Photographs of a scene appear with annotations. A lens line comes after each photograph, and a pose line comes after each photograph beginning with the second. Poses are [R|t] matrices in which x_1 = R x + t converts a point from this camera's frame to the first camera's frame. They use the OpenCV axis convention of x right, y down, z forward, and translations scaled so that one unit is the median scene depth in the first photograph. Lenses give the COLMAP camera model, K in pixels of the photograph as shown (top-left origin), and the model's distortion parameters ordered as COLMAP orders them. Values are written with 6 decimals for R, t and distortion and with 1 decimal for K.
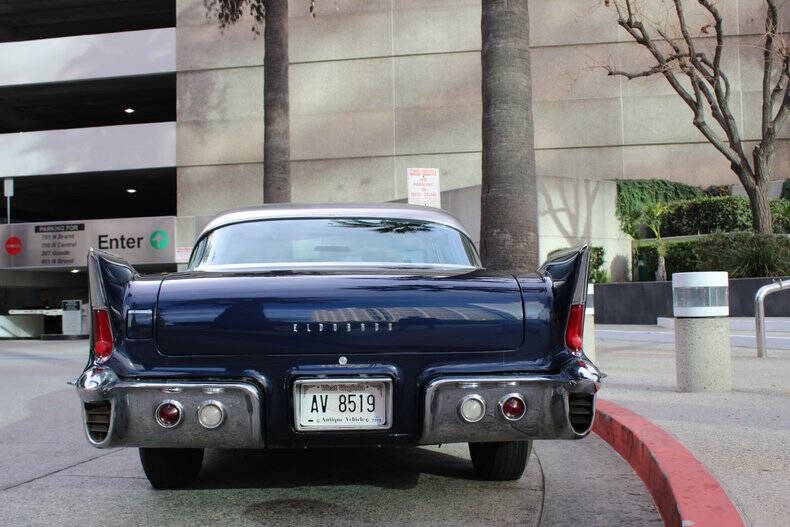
lens RADIAL K [[882.8, 0, 395.0], [0, 882.8, 263.5], [0, 0, 1]] dist [-0.113062, 0.185089]
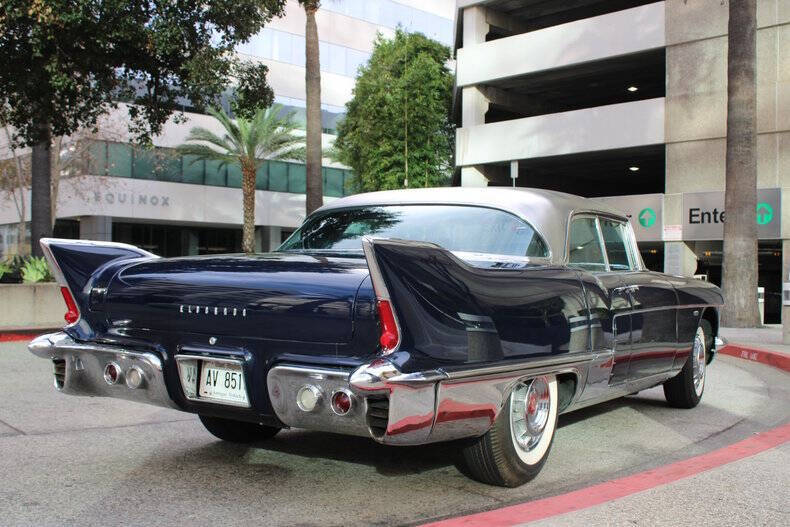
lens RADIAL K [[882.8, 0, 395.0], [0, 882.8, 263.5], [0, 0, 1]] dist [-0.113062, 0.185089]
pose [[0.800699, 0.025527, -0.598523, 0.150697], [-0.008827, 0.999486, 0.030819, -0.004701], [0.599002, -0.019393, 0.800513, 0.047696]]
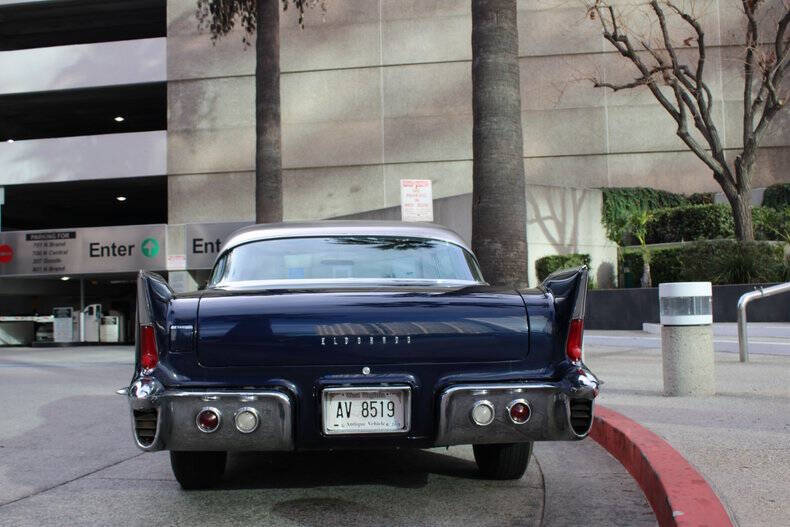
lens RADIAL K [[882.8, 0, 395.0], [0, 882.8, 263.5], [0, 0, 1]] dist [-0.113062, 0.185089]
pose [[0.999842, -0.003141, 0.017520, -0.008010], [0.003236, 0.999980, -0.005420, -0.003439], [-0.017503, 0.005476, 0.999832, -0.020254]]
